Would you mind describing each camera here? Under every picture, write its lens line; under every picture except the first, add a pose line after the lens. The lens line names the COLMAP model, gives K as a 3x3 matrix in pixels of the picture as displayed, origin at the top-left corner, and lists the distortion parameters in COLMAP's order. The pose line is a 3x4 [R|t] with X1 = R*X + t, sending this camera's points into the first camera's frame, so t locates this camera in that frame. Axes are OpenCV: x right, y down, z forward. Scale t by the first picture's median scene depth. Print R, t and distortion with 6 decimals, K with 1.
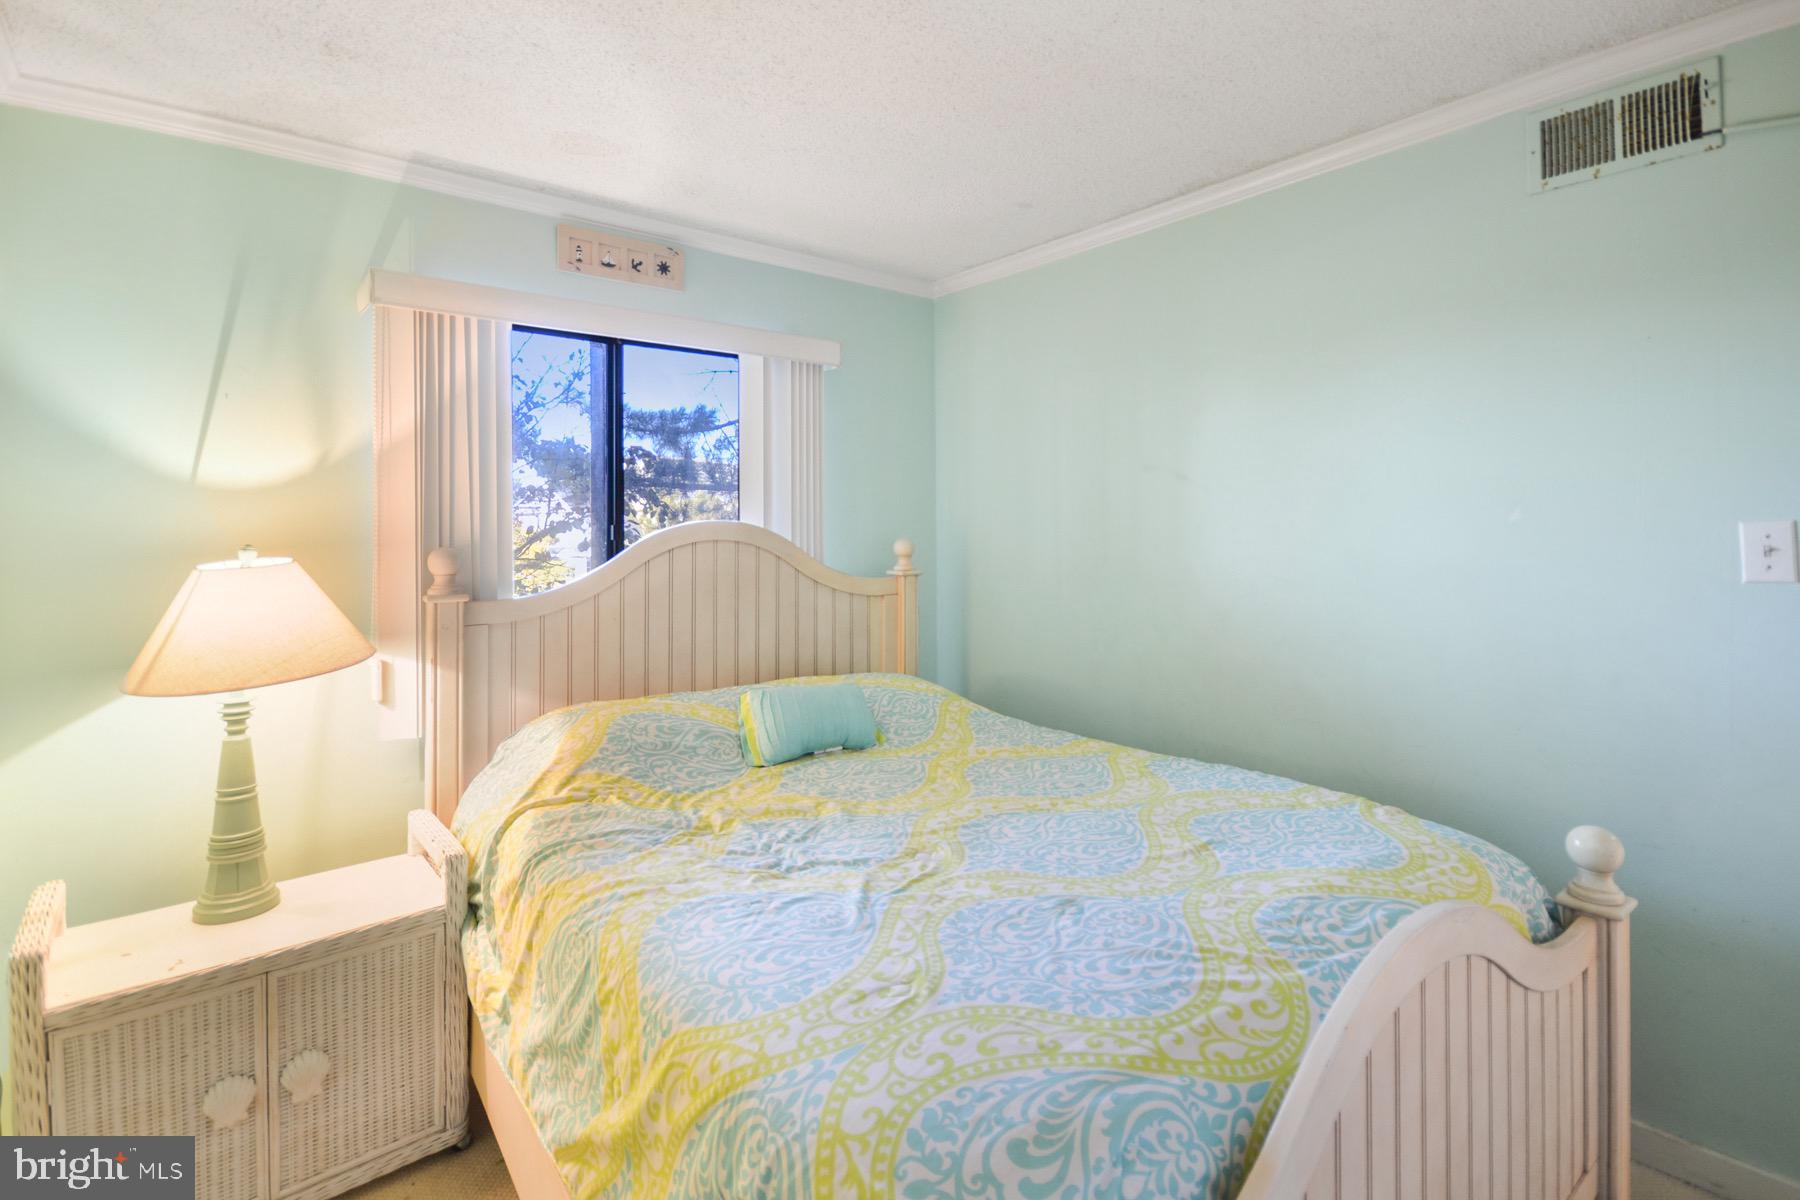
lens RADIAL K [[830.0, 0, 928.2], [0, 830.0, 526.4], [0, 0, 1]] dist [0.002072, -0.000115]
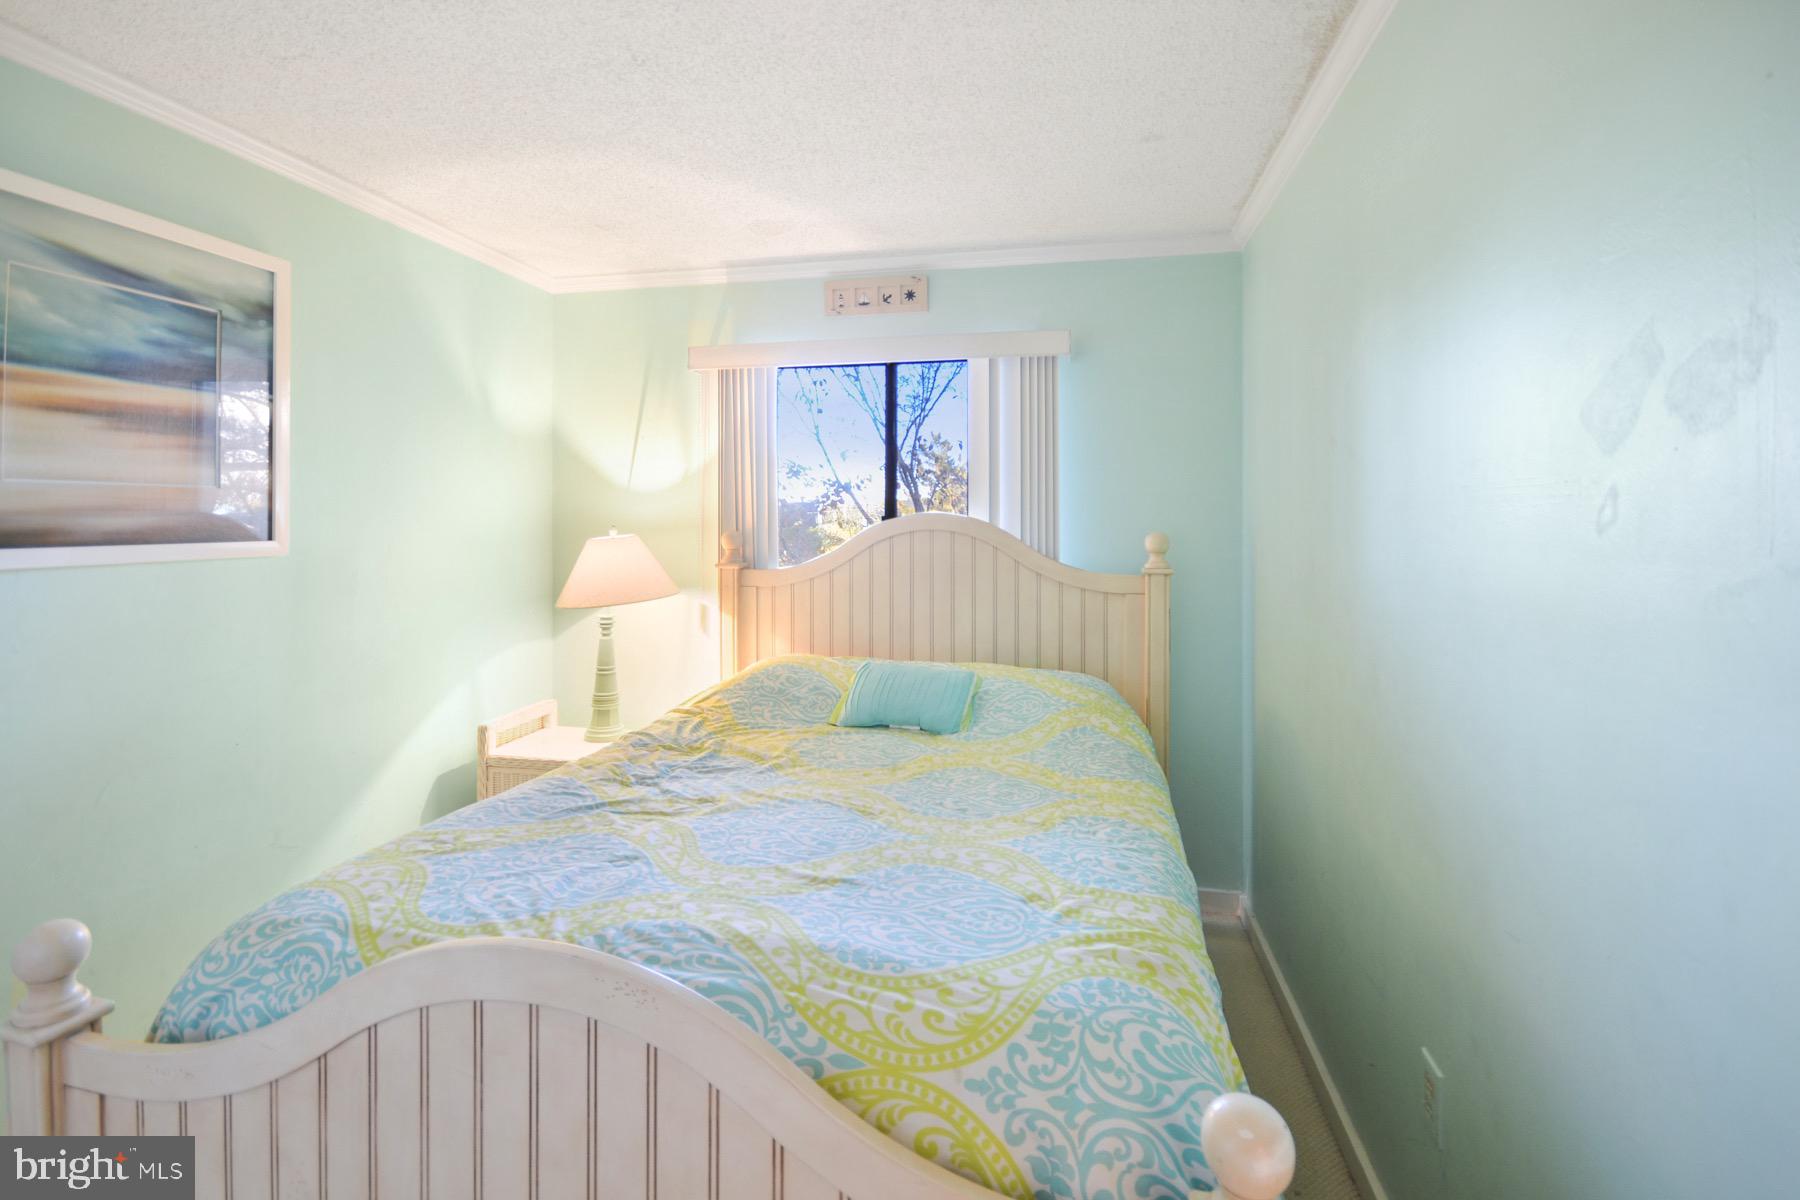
lens RADIAL K [[830.0, 0, 928.2], [0, 830.0, 526.4], [0, 0, 1]] dist [0.002072, -0.000115]
pose [[0.631377, 0.018622, -0.775252, 0.923582], [-0.006947, 0.999807, 0.018358, -0.013926], [0.775445, -0.006205, 0.631385, 0.434336]]
